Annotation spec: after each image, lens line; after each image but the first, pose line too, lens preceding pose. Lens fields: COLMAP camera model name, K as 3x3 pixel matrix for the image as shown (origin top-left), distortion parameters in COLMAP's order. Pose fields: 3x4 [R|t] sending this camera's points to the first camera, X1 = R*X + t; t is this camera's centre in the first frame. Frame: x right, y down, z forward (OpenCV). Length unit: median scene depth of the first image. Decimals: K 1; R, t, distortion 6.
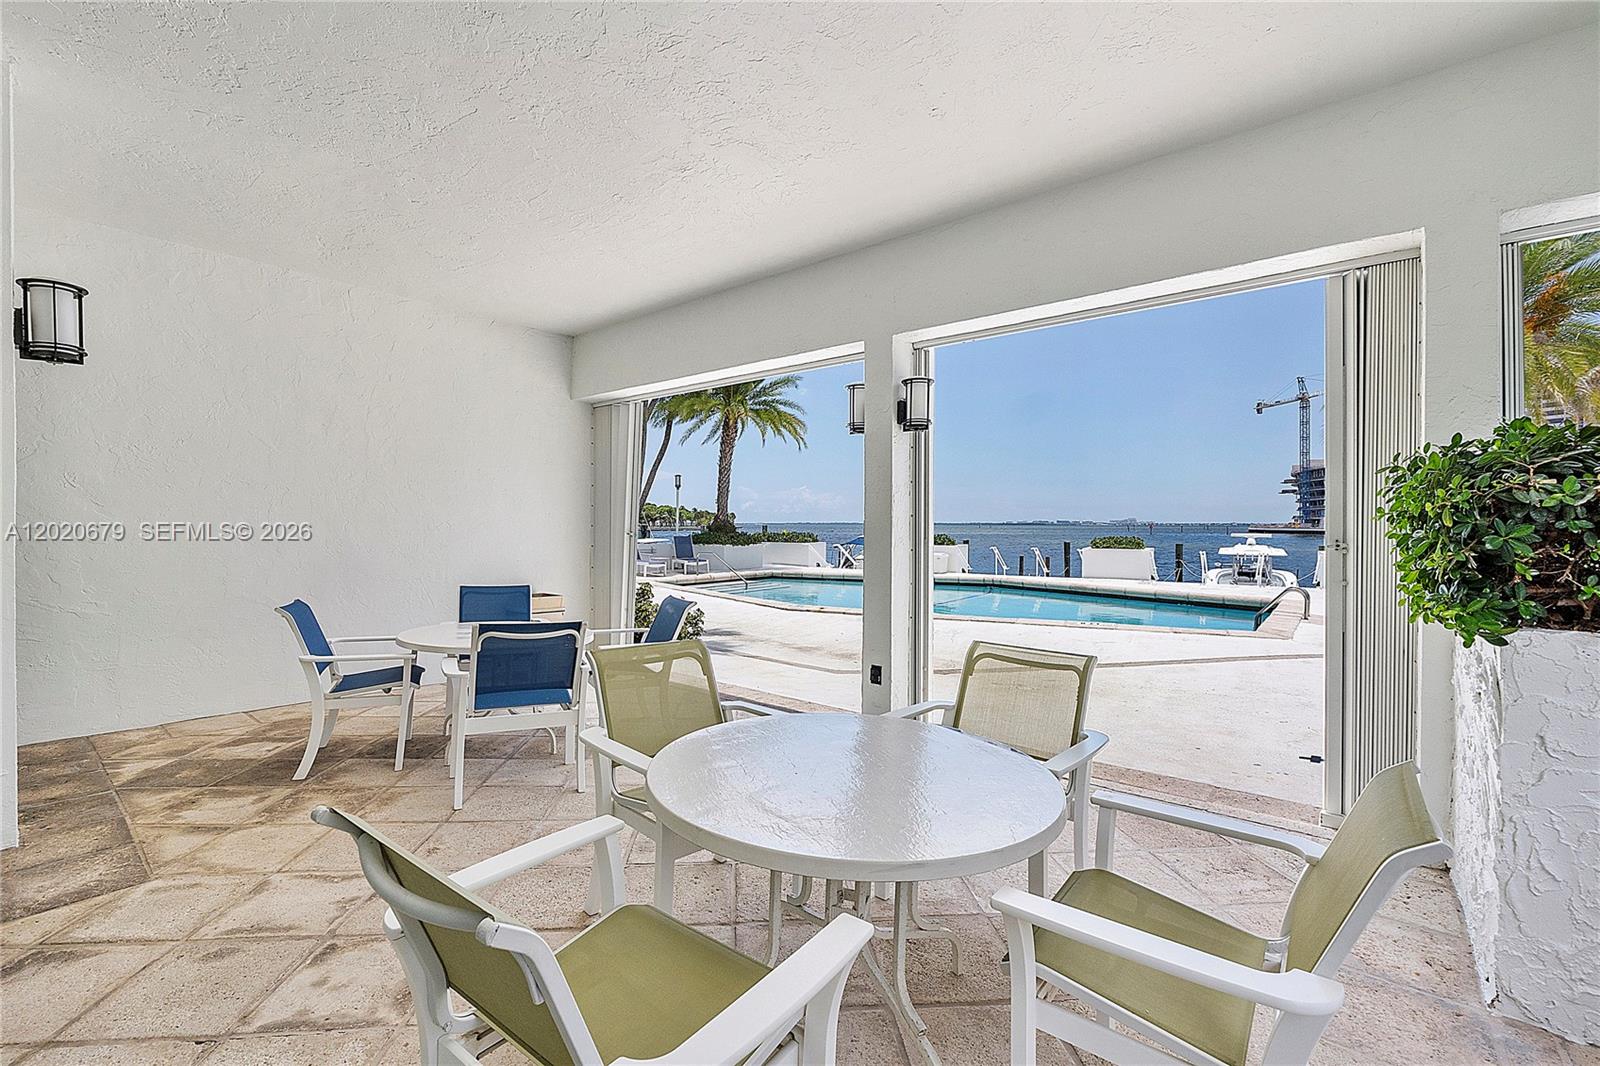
lens RADIAL K [[676.9, 0, 800.5], [0, 676.9, 528.6], [0, 0, 1]] dist [-0.007796, 0.000007]
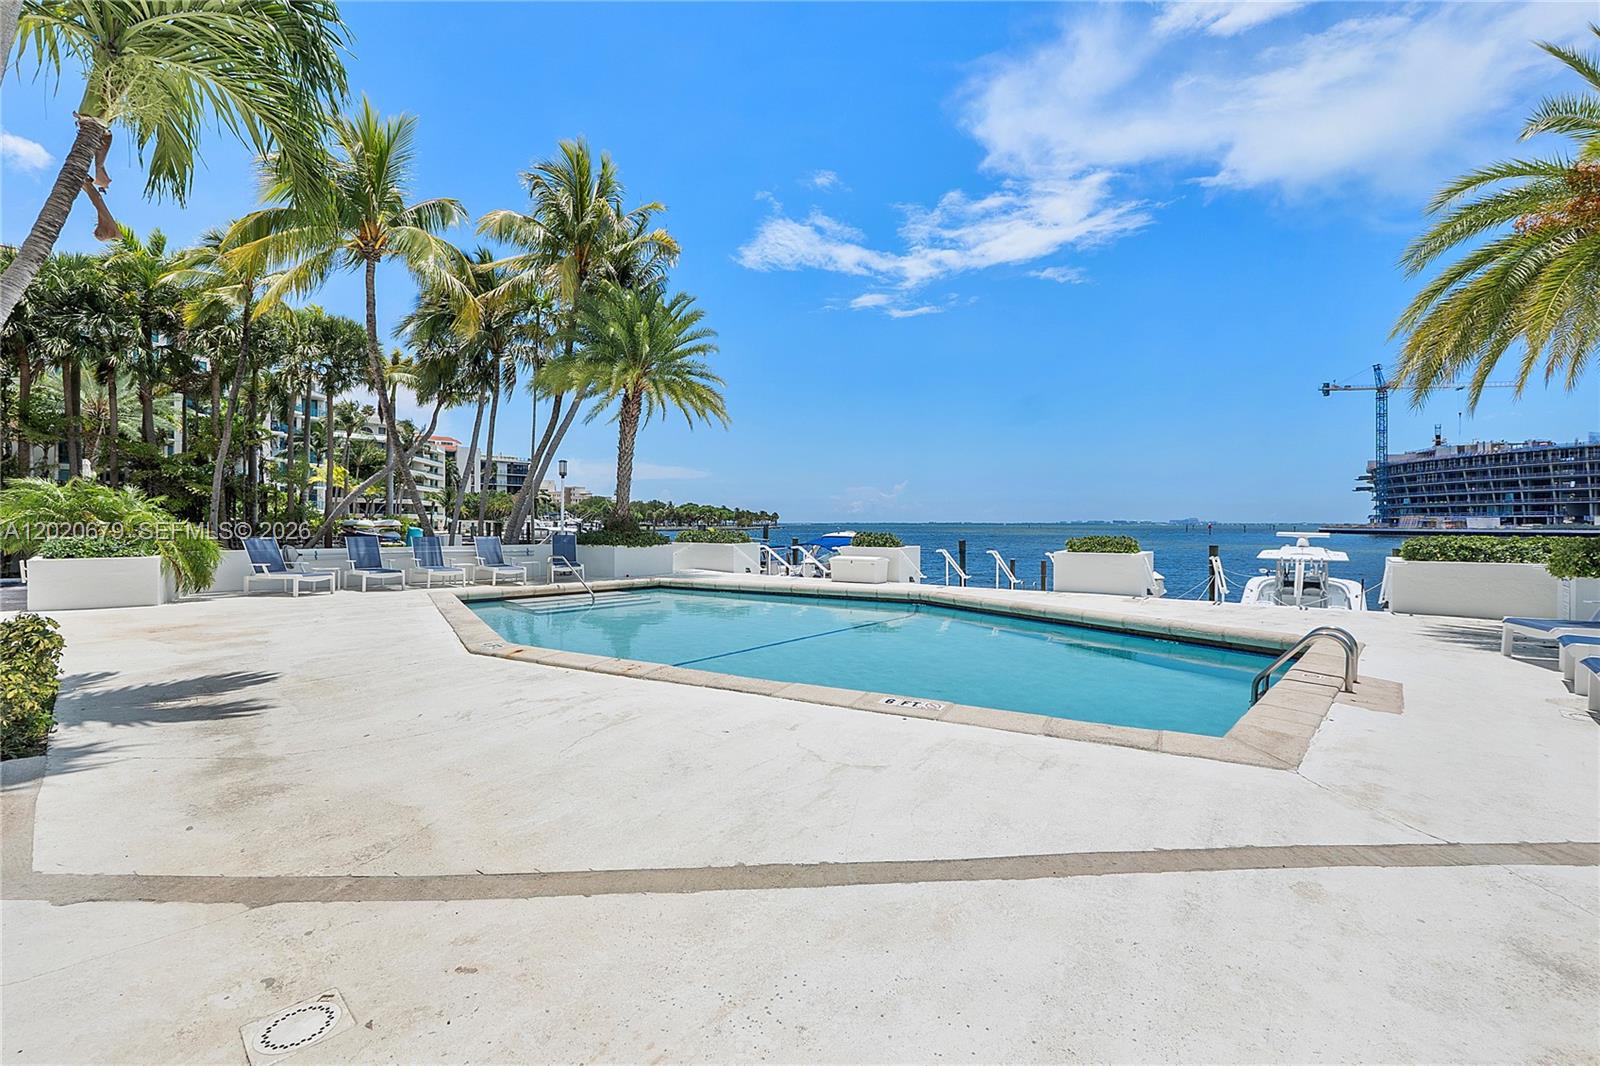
lens RADIAL K [[676.9, 0, 800.5], [0, 676.9, 528.6], [0, 0, 1]] dist [-0.007796, 0.000007]
pose [[0.997511, -0.000178, -0.070513, 0.153746], [0.000188, 1.000000, 0.000132, 0.002989], [0.070513, -0.000145, 0.997511, 0.189881]]
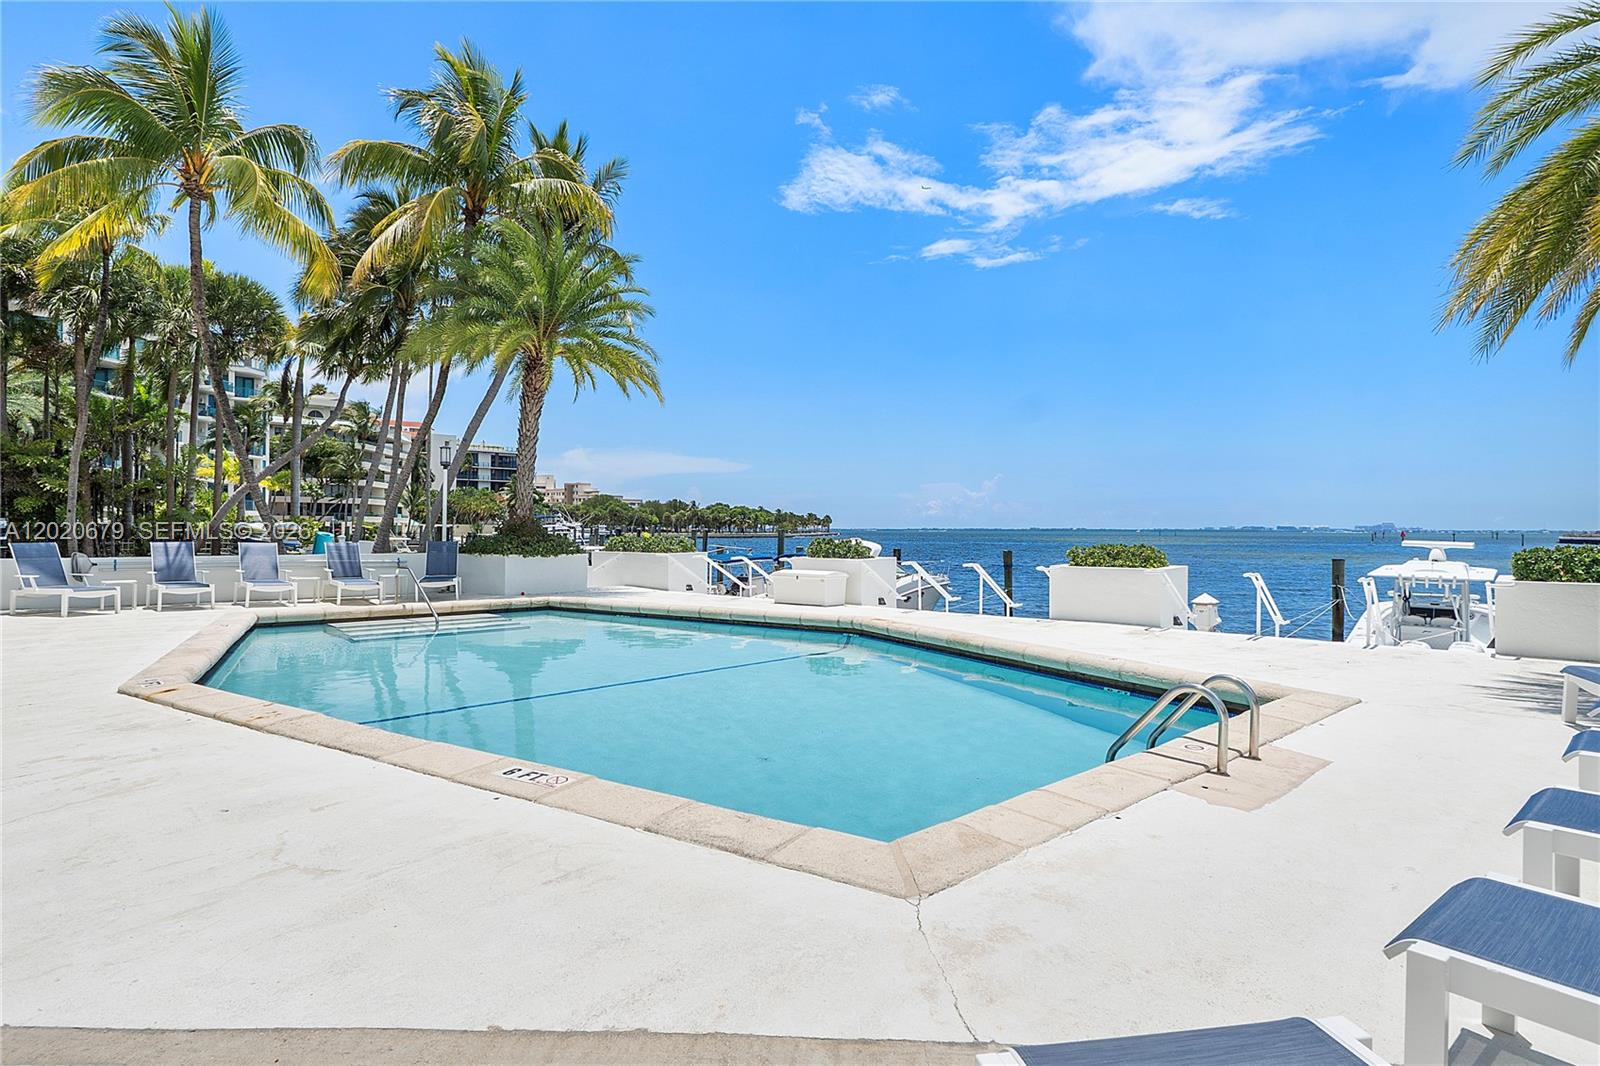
lens RADIAL K [[856.9, 0, 800.9], [0, 856.9, 506.4], [0, 0, 1]] dist [0.002296, -0.001251]
pose [[0.989776, -0.002034, -0.142614, 0.255453], [-0.002834, 0.999420, -0.033922, 0.004397], [0.142600, 0.033979, 0.989197, 0.220871]]
